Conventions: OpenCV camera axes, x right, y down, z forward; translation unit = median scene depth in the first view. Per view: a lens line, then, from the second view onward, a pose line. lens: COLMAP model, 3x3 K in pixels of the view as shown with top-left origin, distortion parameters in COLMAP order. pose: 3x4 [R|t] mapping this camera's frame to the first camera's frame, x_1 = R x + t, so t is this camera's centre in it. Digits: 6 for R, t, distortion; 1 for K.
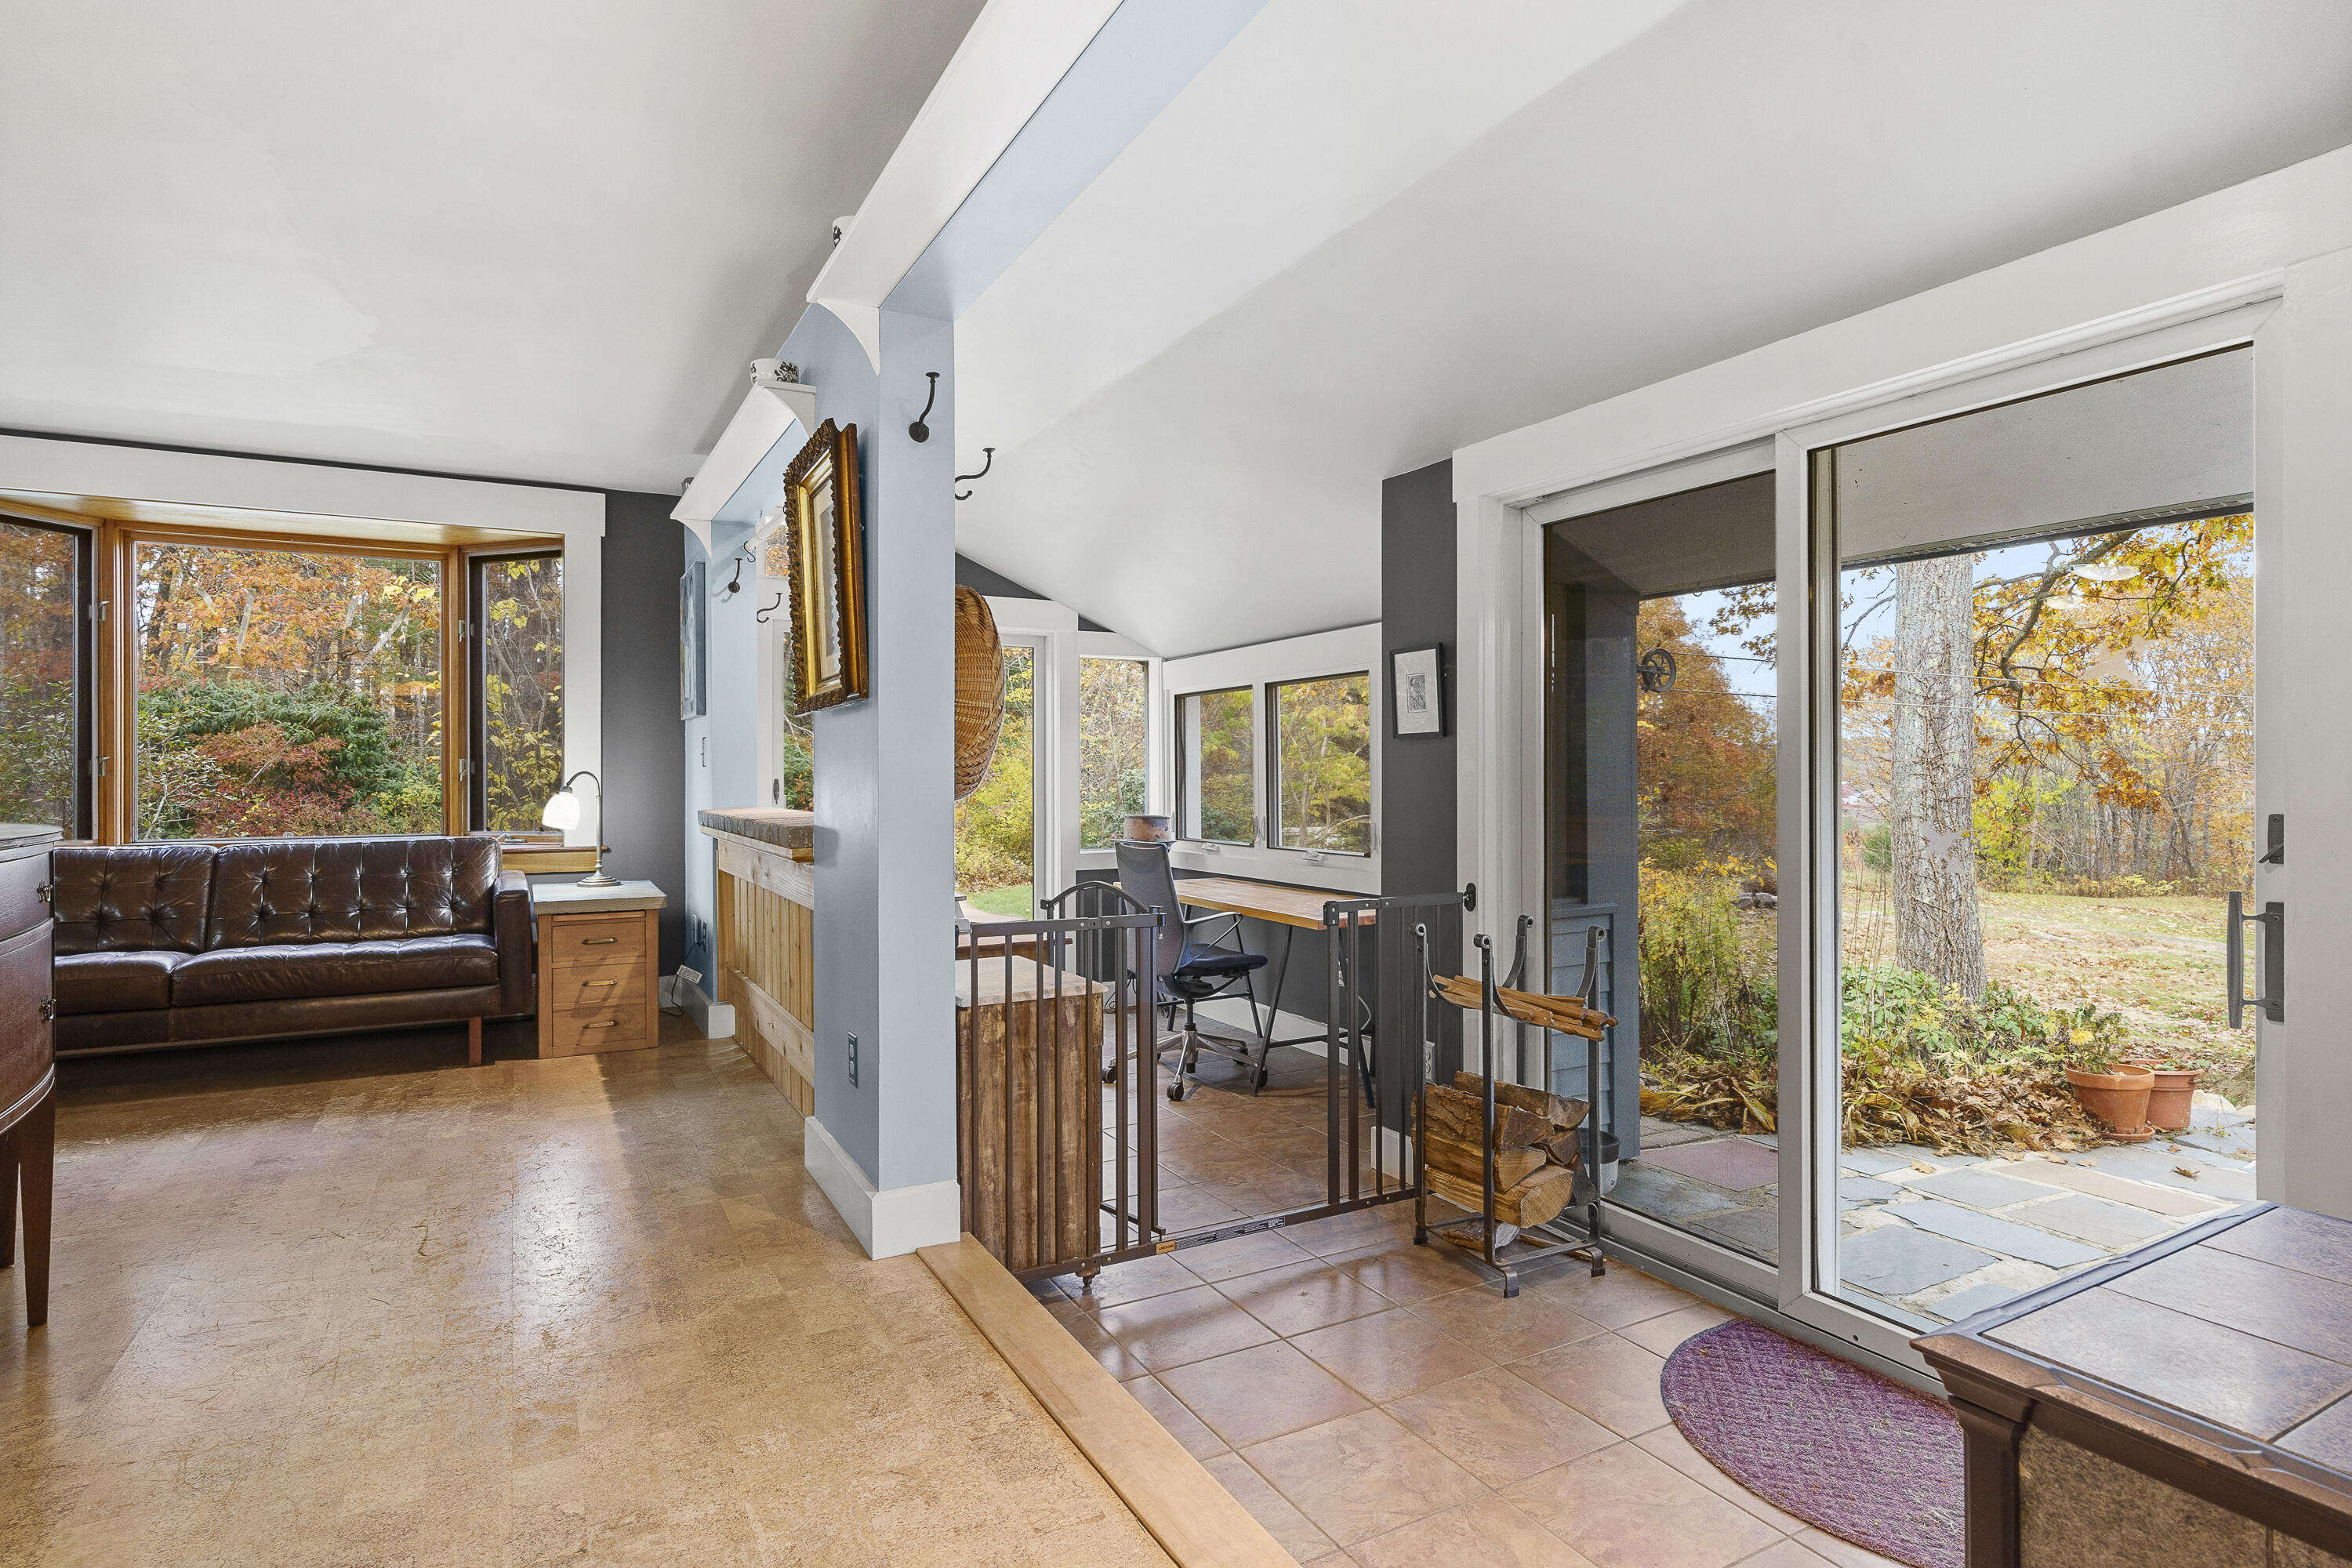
lens RADIAL K [[1219.1, 0, 1181.2], [0, 1219.1, 772.3], [0, 0, 1]] dist [-0.013987, 0.000129]
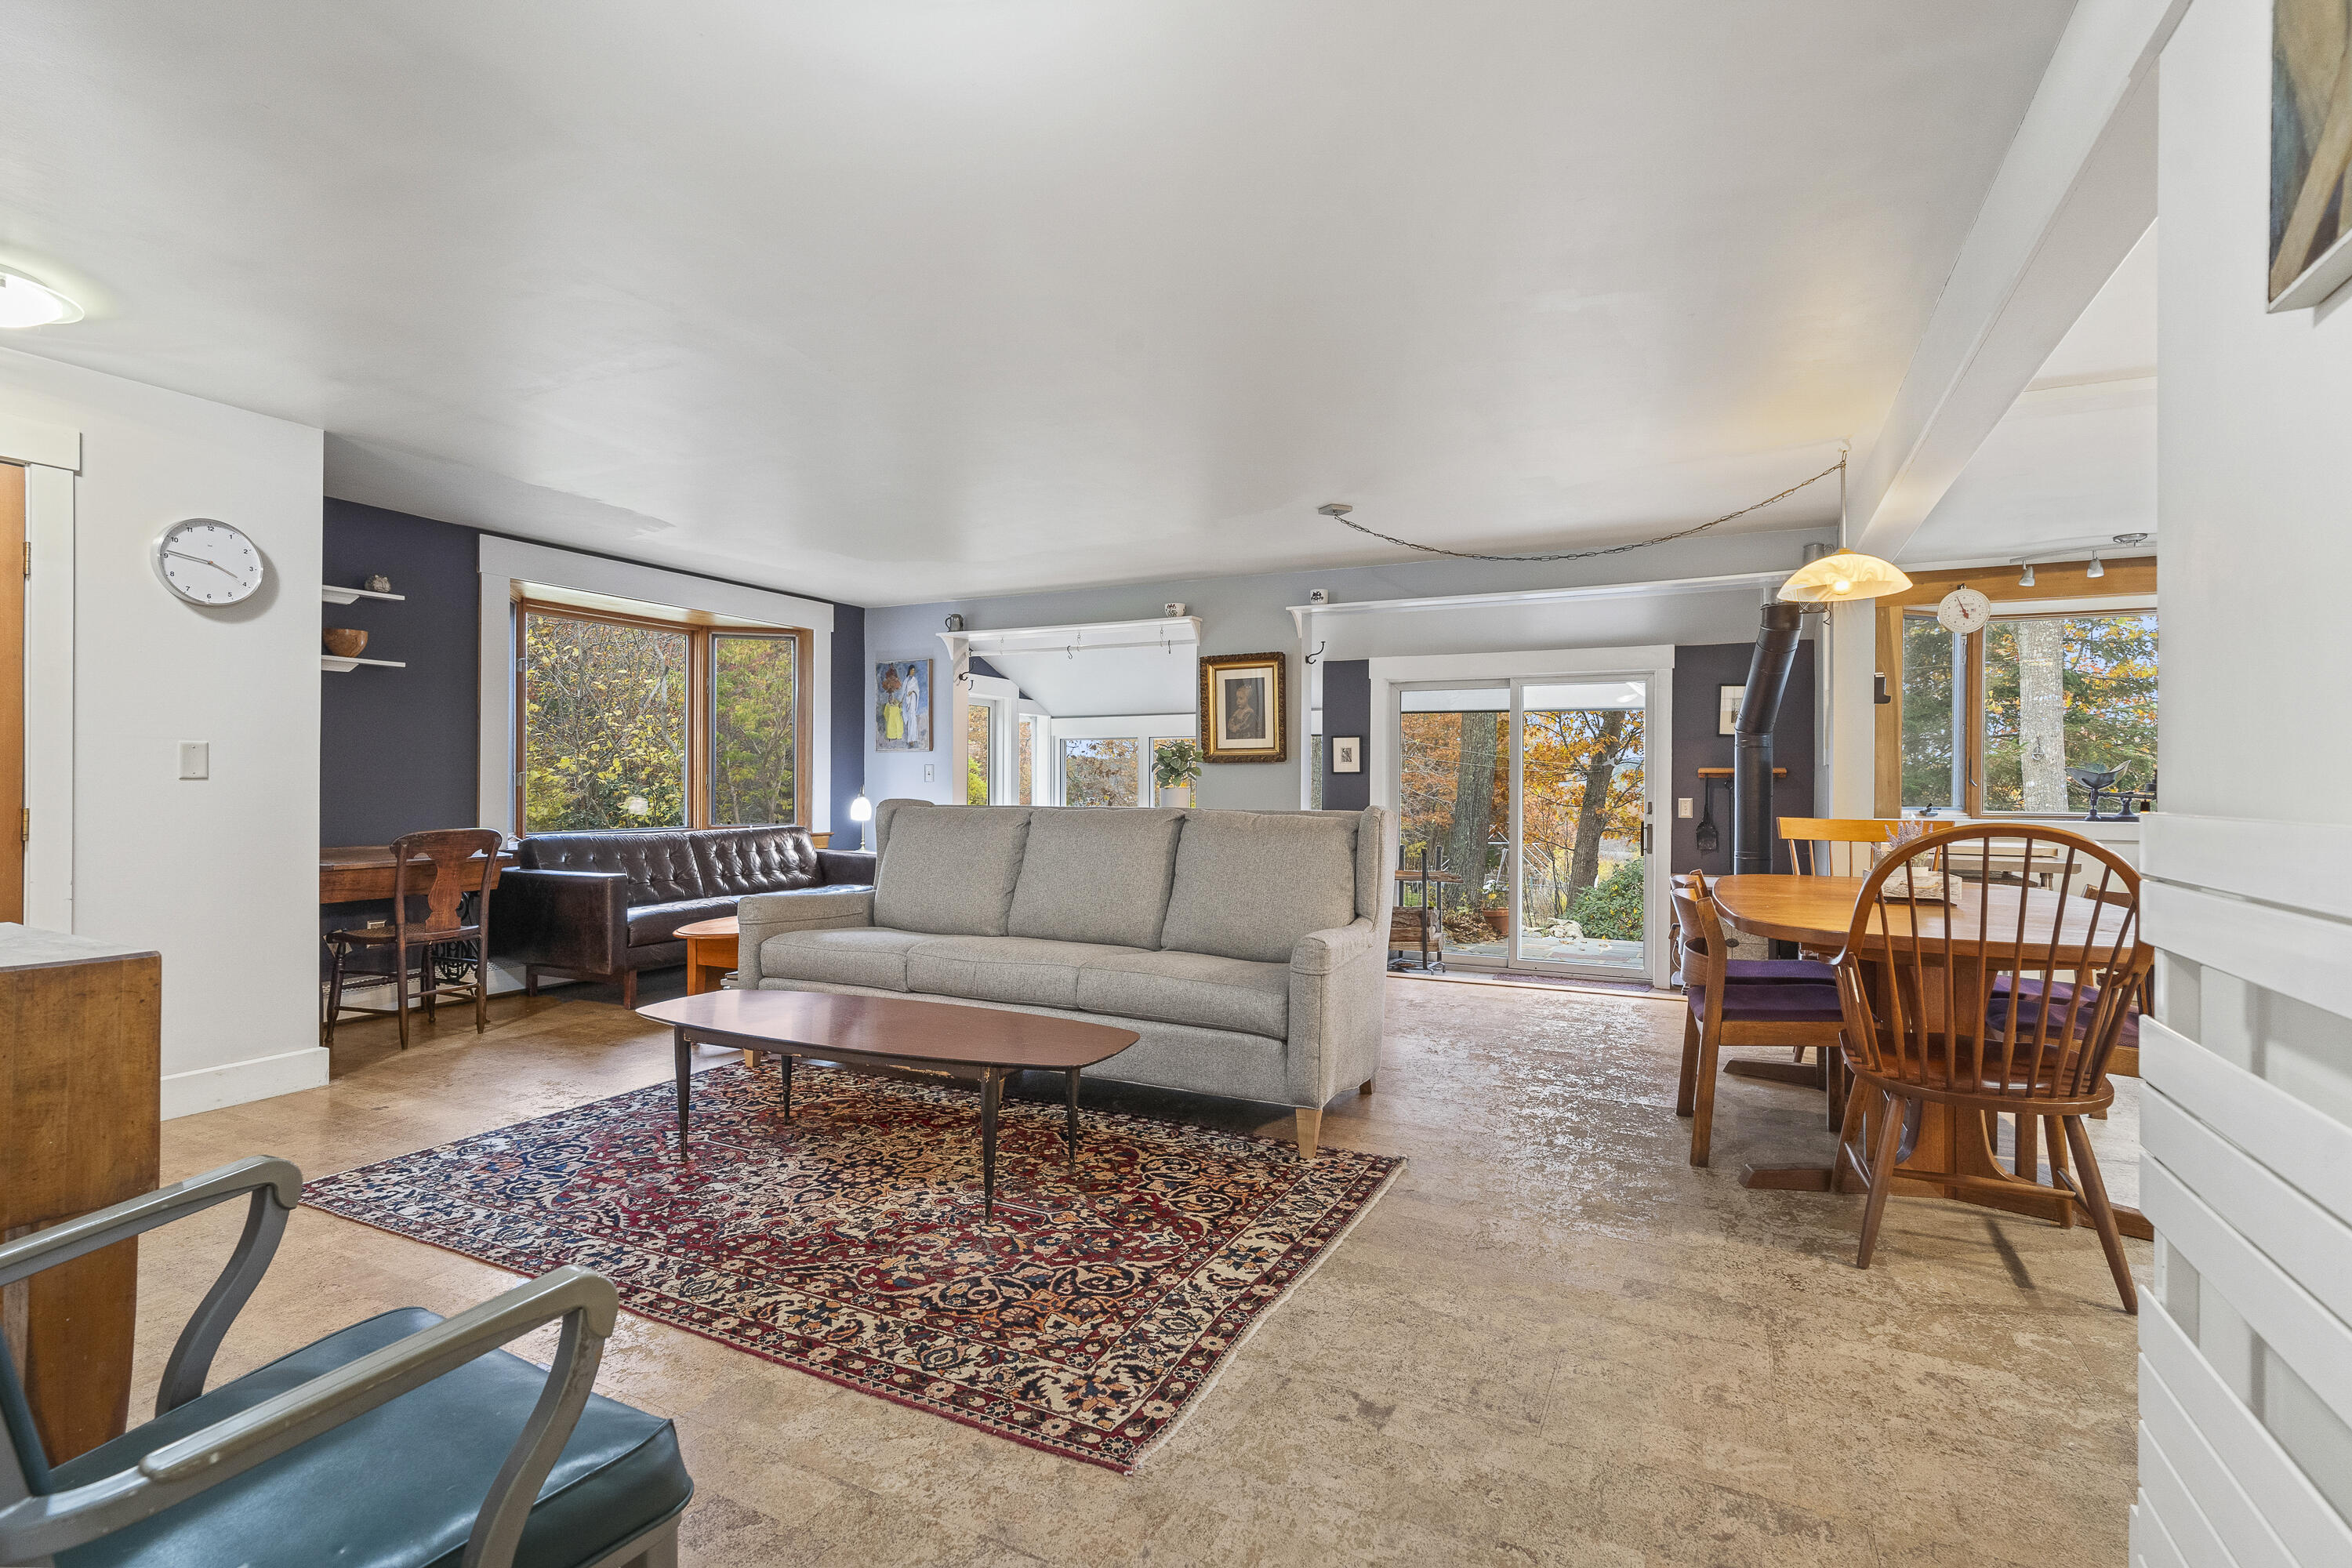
lens RADIAL K [[1099.1, 0, 1176.0], [0, 1099.1, 784.0], [0, 0, 1]] dist [-0.004888, -0.000048]
pose [[0.821567, 0.006594, 0.570074, -1.039024], [-0.007855, 0.999969, -0.000247, -0.004371], [-0.570058, -0.004275, 0.821593, -0.458097]]
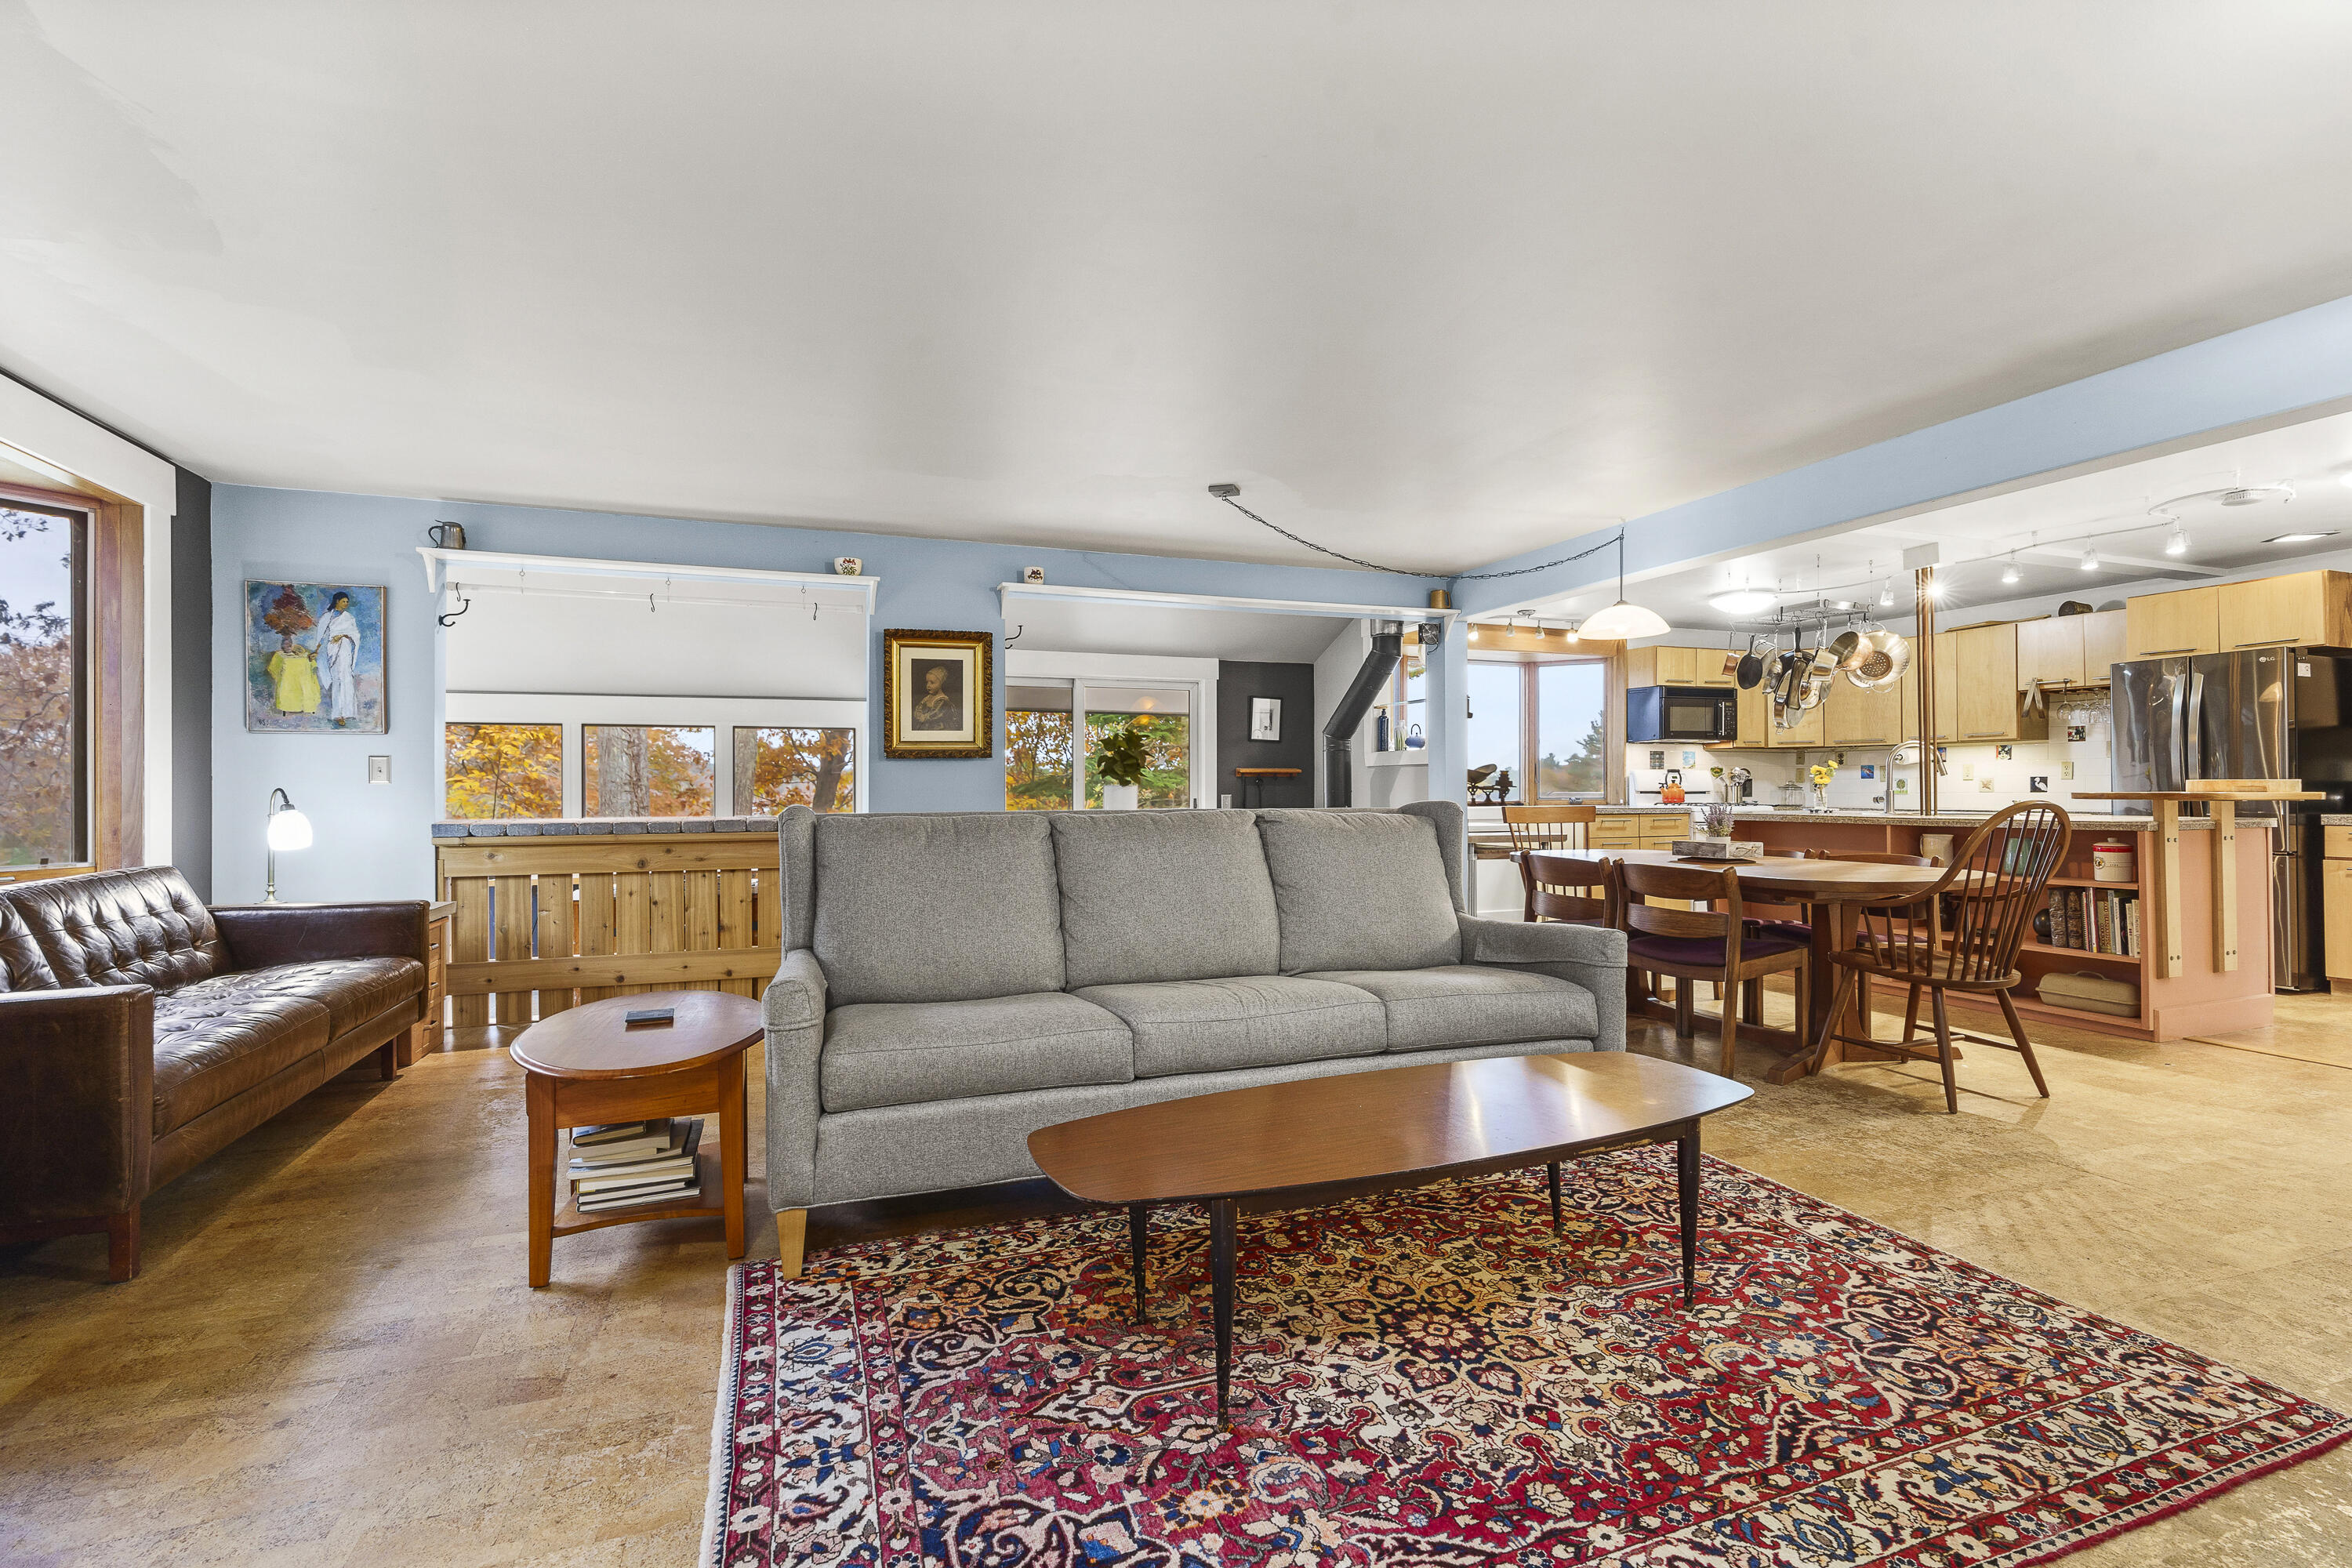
lens RADIAL K [[1071.4, 0, 1174.0], [0, 1071.4, 778.4], [0, 0, 1]] dist [-0.004468, 0.001491]
pose [[0.145748, 0.010751, 0.989263, -1.275374], [0.002349, 0.999934, -0.011213, 0.002545], [-0.989319, 0.003958, 0.145713, 0.212333]]
